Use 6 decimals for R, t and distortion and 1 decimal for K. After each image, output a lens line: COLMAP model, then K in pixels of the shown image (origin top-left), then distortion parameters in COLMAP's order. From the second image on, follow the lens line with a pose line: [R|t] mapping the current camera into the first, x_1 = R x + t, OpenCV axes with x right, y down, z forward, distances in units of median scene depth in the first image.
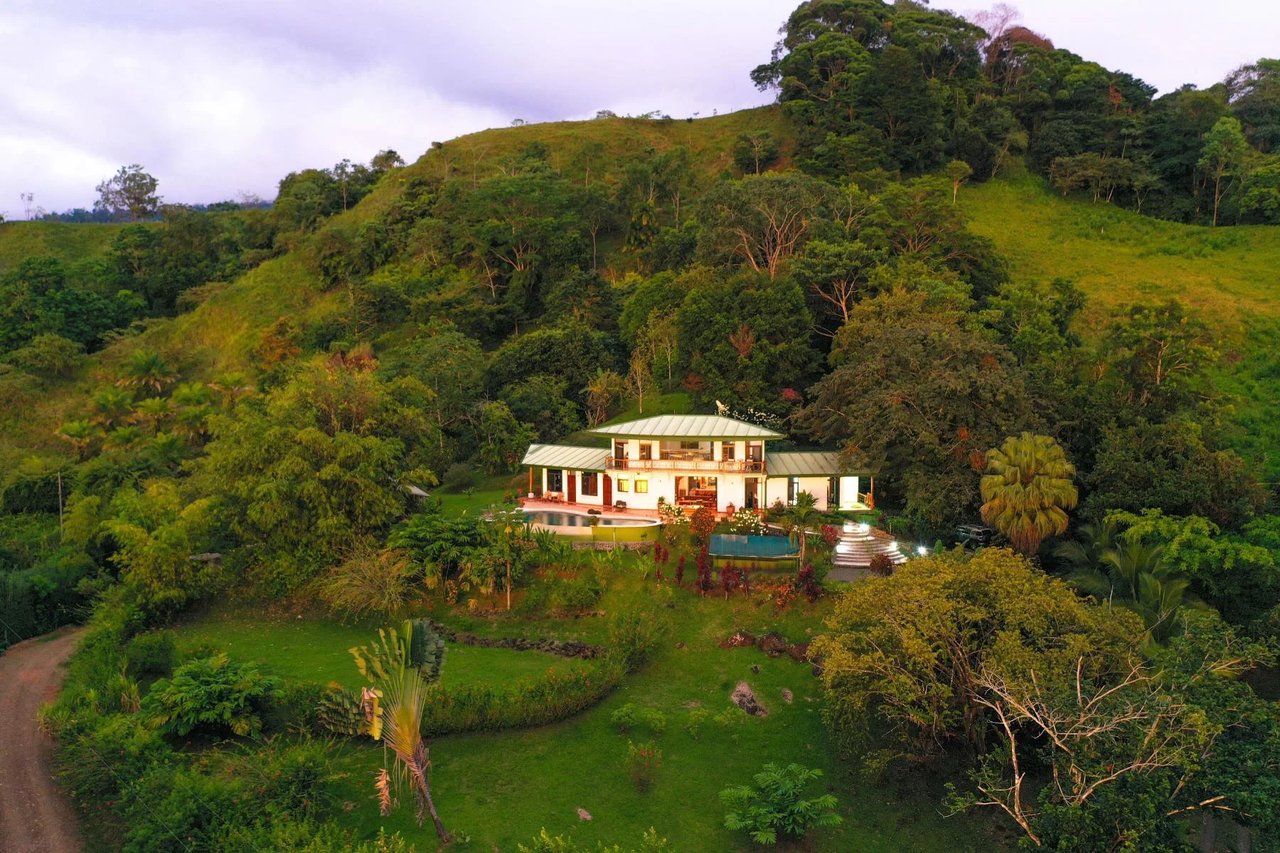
lens RADIAL K [[1093.7, 0, 640.0], [0, 1093.7, 426.5], [0, 0, 1]] dist [0.043334, -0.003408]
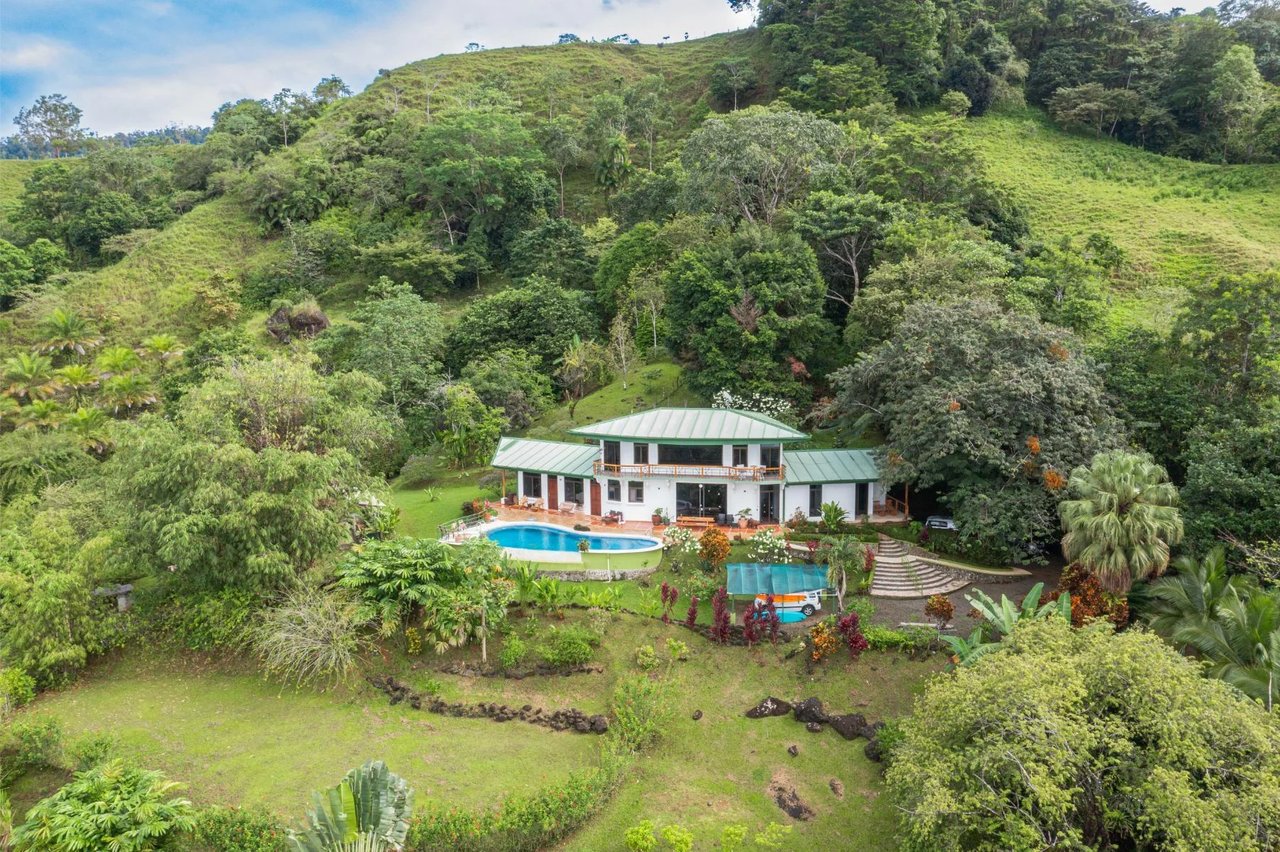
lens RADIAL K [[1074.1, 0, 640.0], [0, 1074.1, 426.0], [0, 0, 1]] dist [0.013561, 0.012611]
pose [[0.999136, -0.012928, 0.039497, -0.019823], [0.010059, 0.997354, 0.072001, -0.041197], [-0.040324, -0.071541, 0.996622, 0.123606]]
